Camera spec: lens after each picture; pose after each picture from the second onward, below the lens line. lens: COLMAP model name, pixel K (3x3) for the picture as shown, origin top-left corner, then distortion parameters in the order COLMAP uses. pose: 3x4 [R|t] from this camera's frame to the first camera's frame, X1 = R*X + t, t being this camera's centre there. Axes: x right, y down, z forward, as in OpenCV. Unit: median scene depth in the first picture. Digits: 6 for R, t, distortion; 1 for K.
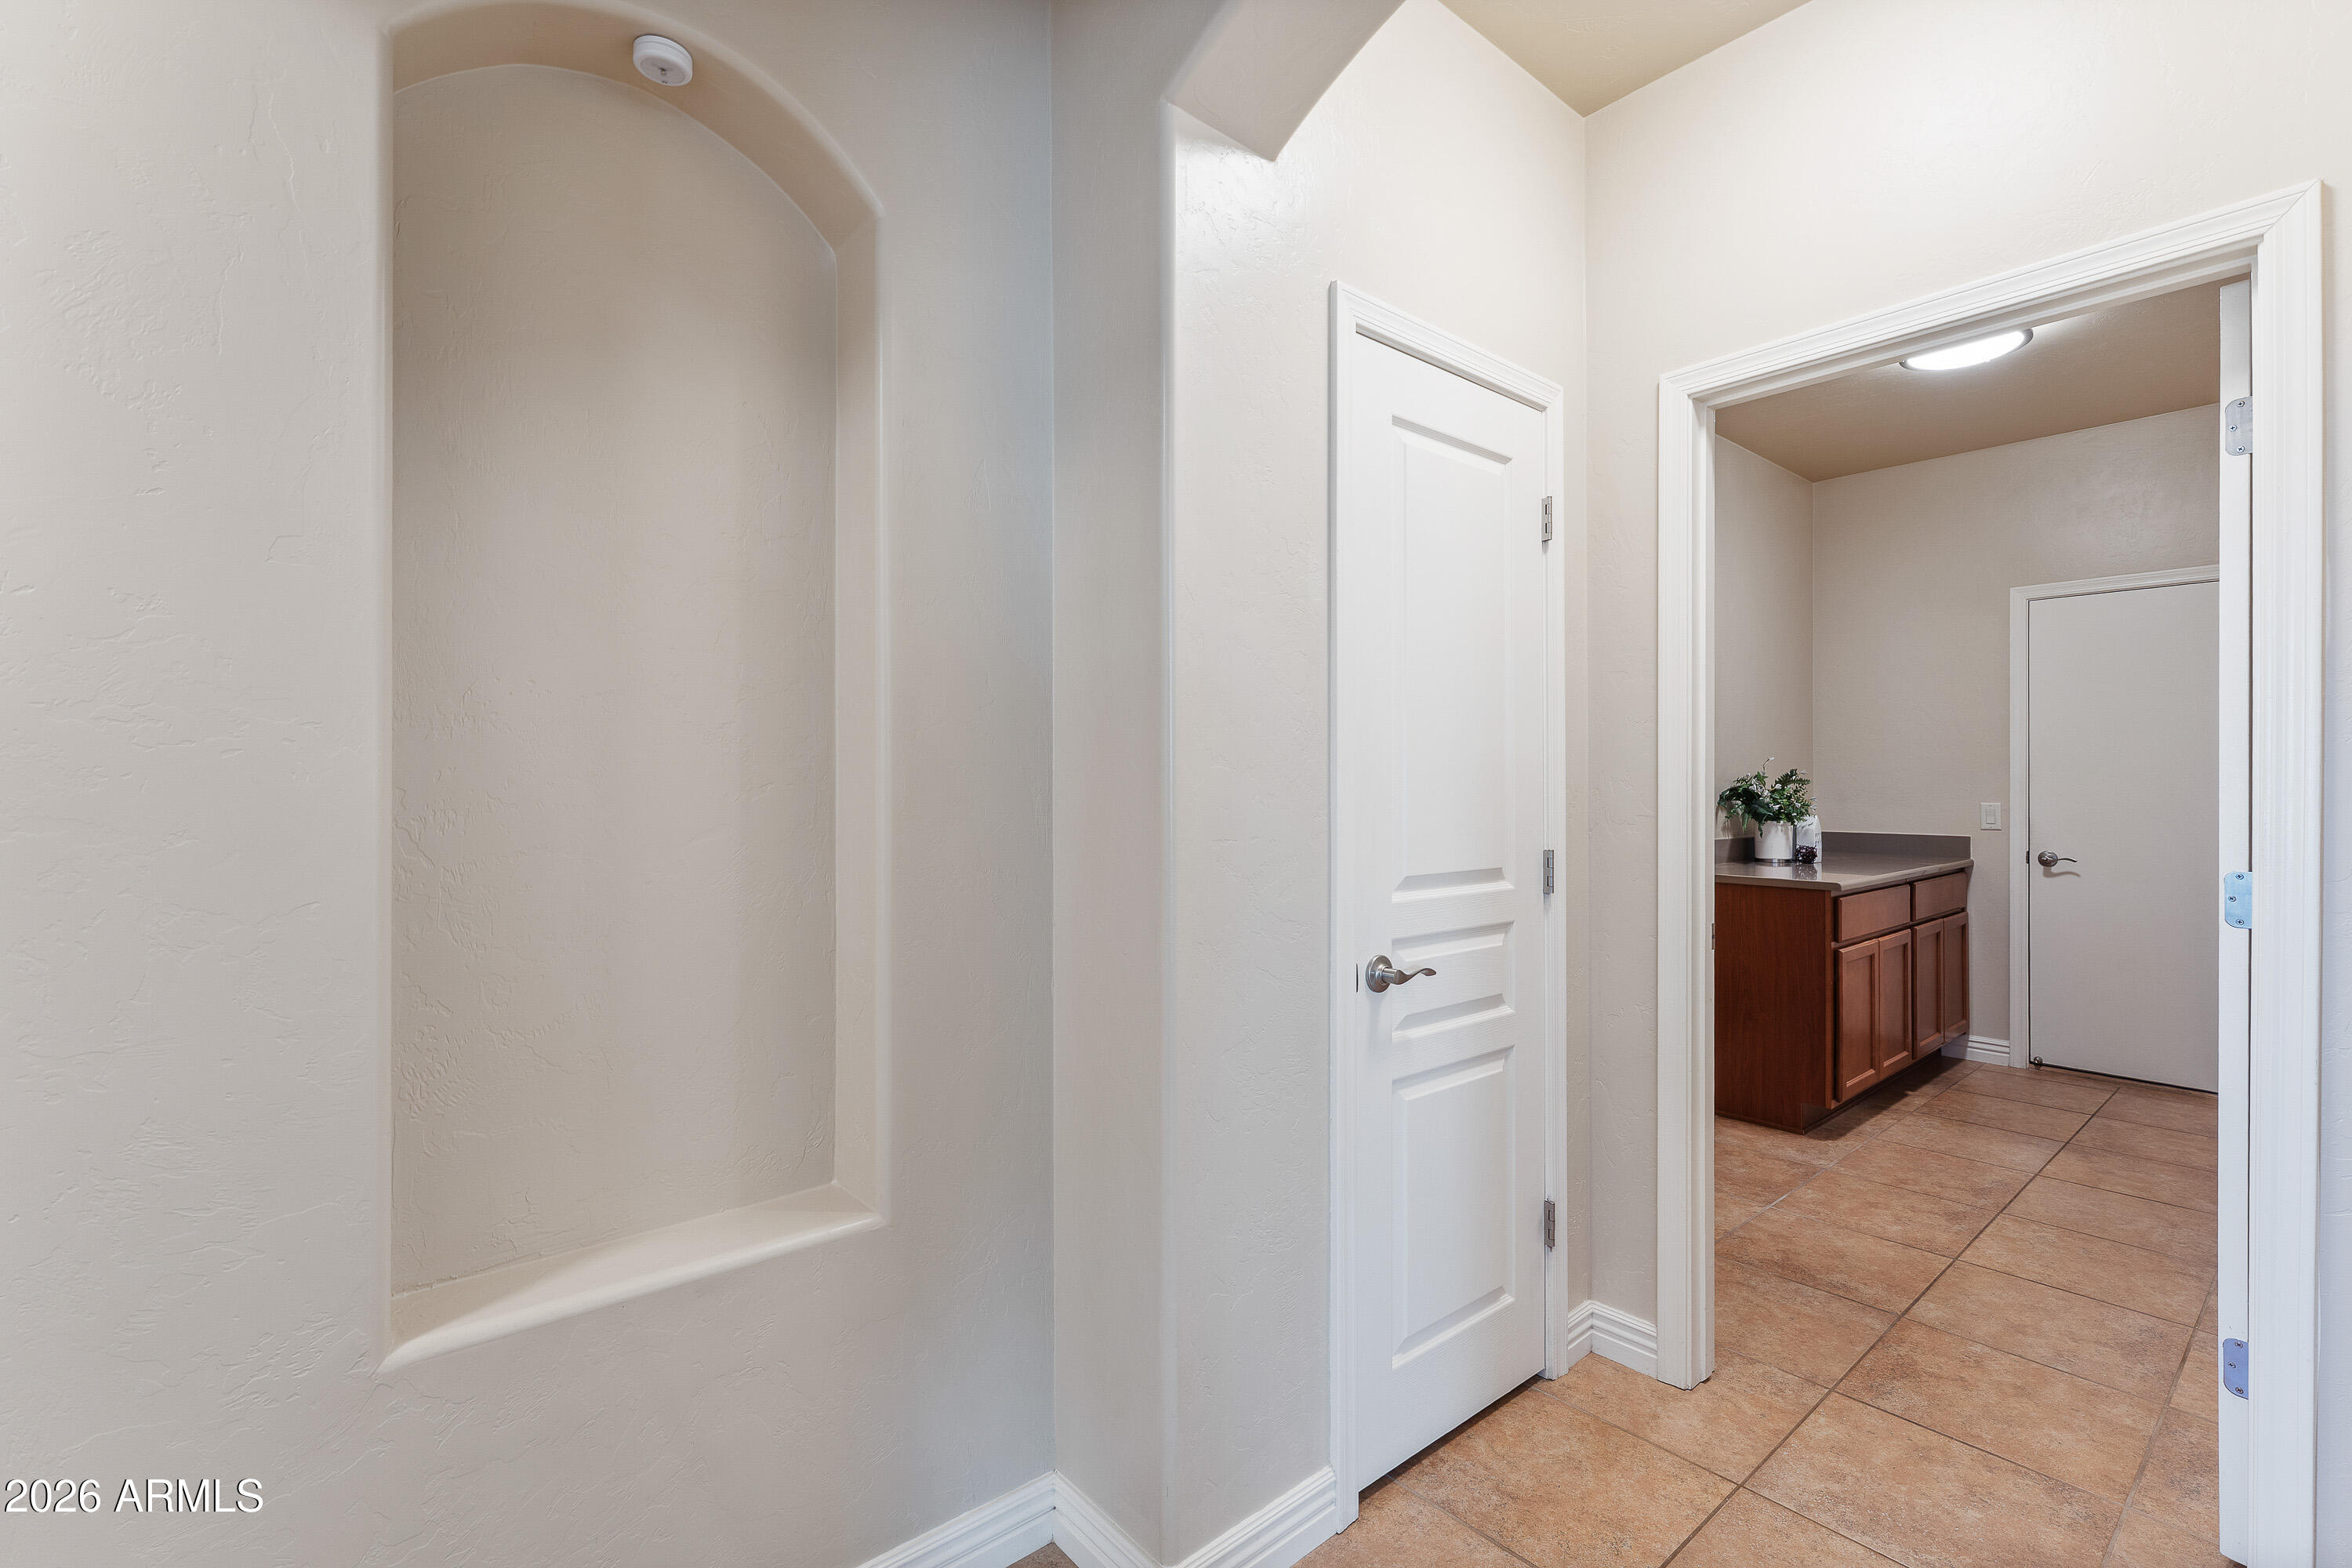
lens RADIAL K [[1025.5, 0, 1176.0], [0, 1025.5, 784.0], [0, 0, 1]] dist [0.001120, 0.000350]
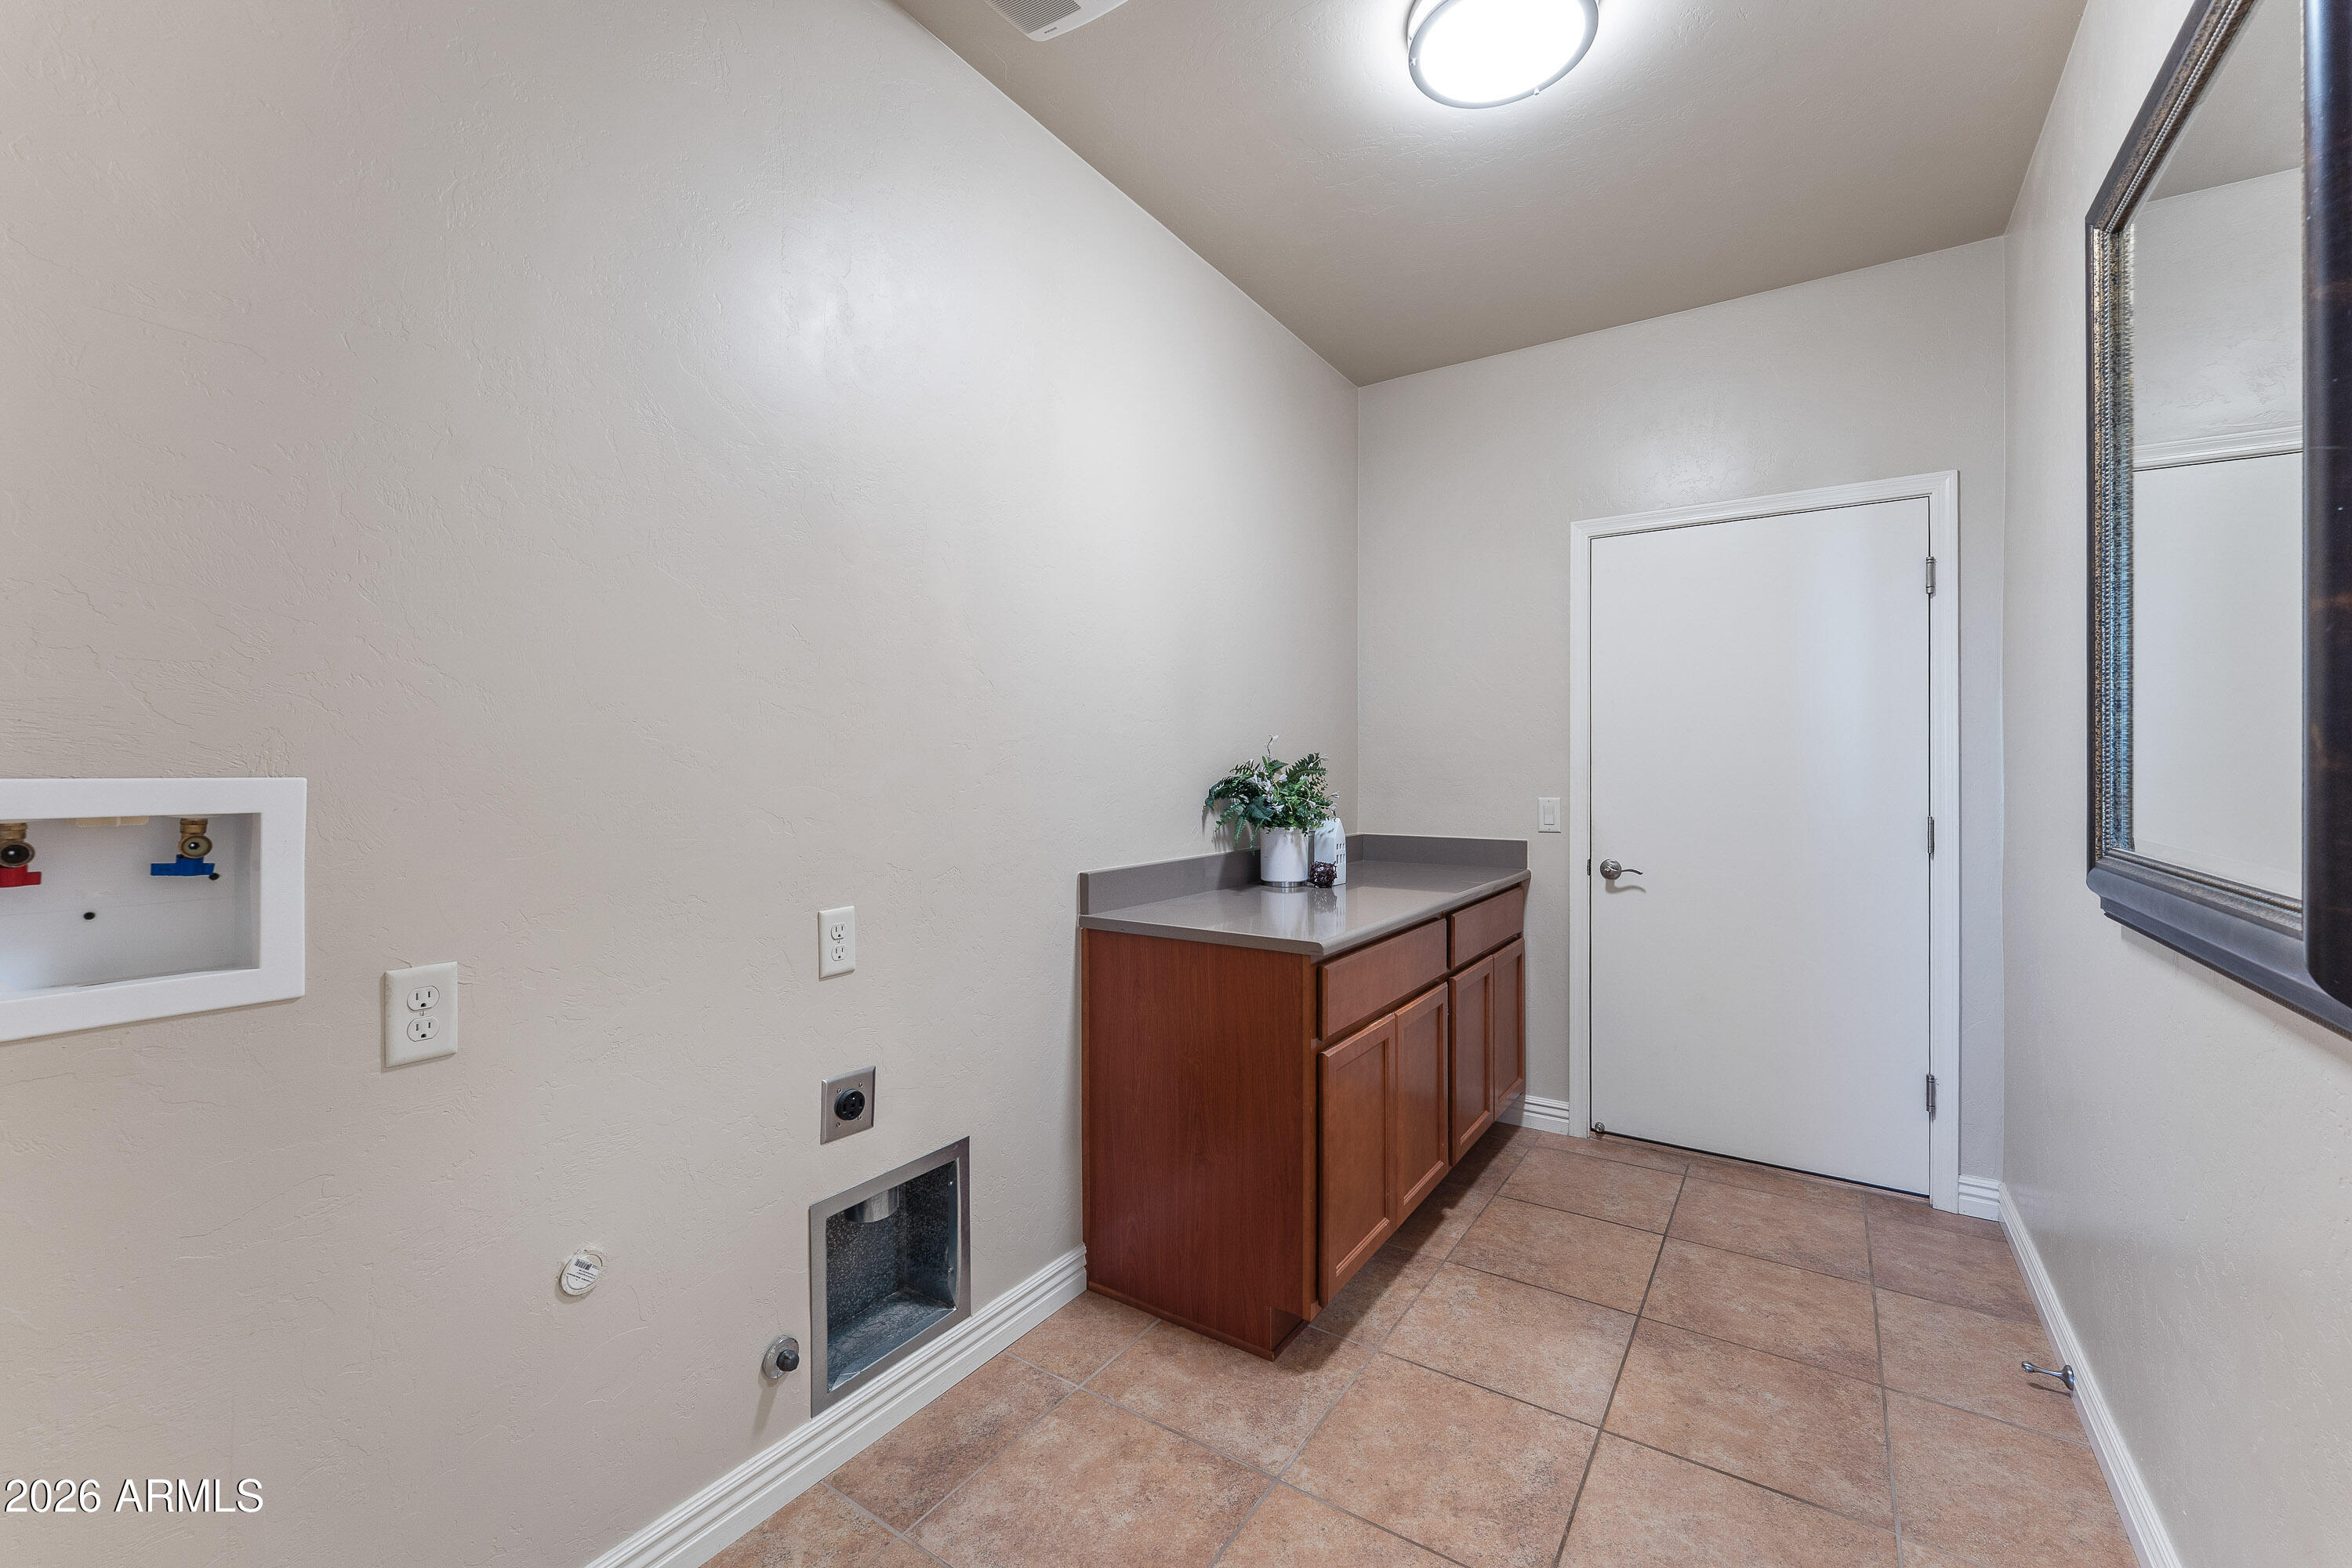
lens RADIAL K [[948.1, 0, 1170.9], [0, 948.1, 783.6], [0, 0, 1]] dist [-0.000194, -0.000276]
pose [[0.961879, -0.005485, 0.273420, 0.338550], [0.003490, 0.999964, 0.007780, 0.001407], [-0.273453, -0.006530, 0.961863, 0.407561]]
